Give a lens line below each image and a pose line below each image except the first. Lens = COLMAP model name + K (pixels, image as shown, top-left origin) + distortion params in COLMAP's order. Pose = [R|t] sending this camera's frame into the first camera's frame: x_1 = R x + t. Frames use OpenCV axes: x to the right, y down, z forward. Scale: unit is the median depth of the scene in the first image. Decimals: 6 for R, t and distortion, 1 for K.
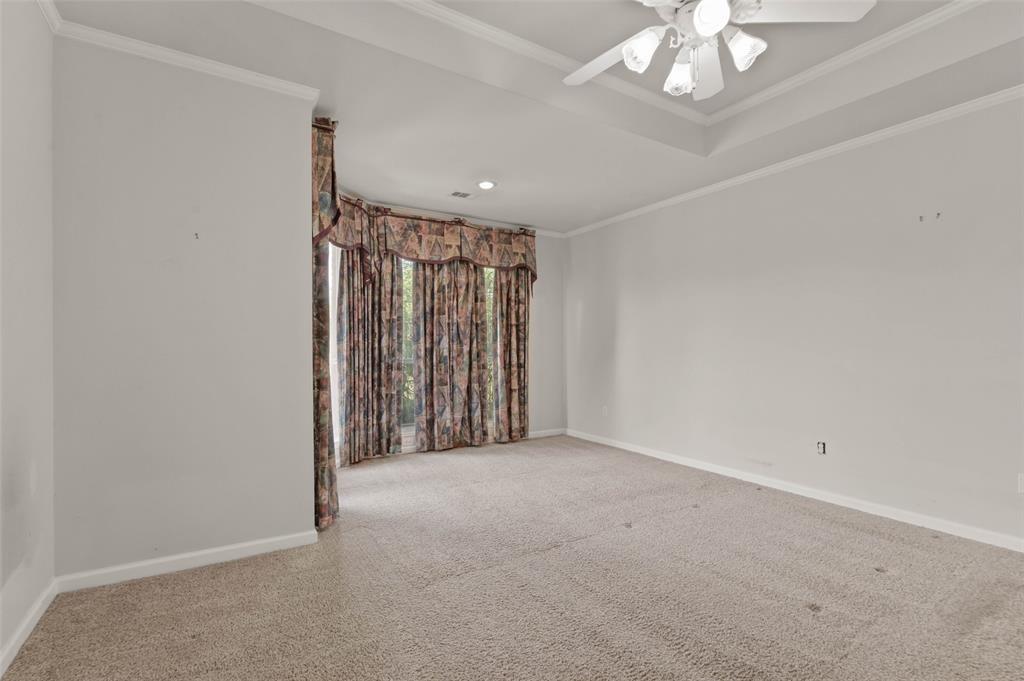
lens RADIAL K [[468.6, 0, 512.2], [0, 468.6, 347.7], [0, 0, 1]] dist [-0.010955, -0.001522]
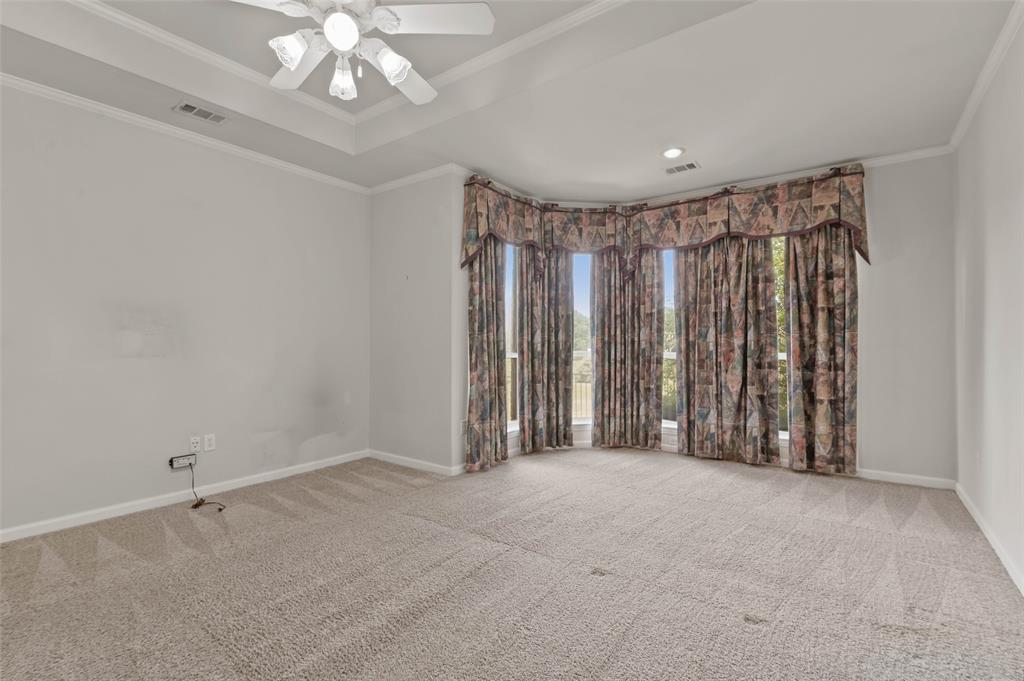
lens RADIAL K [[468.6, 0, 513.0], [0, 468.6, 338.3], [0, 0, 1]] dist [-0.010955, -0.001522]
pose [[0.370823, -0.007644, -0.928672, 0.524636], [0.001916, 0.999970, -0.007466, 0.000375], [0.928702, 0.000989, 0.370827, 0.334808]]
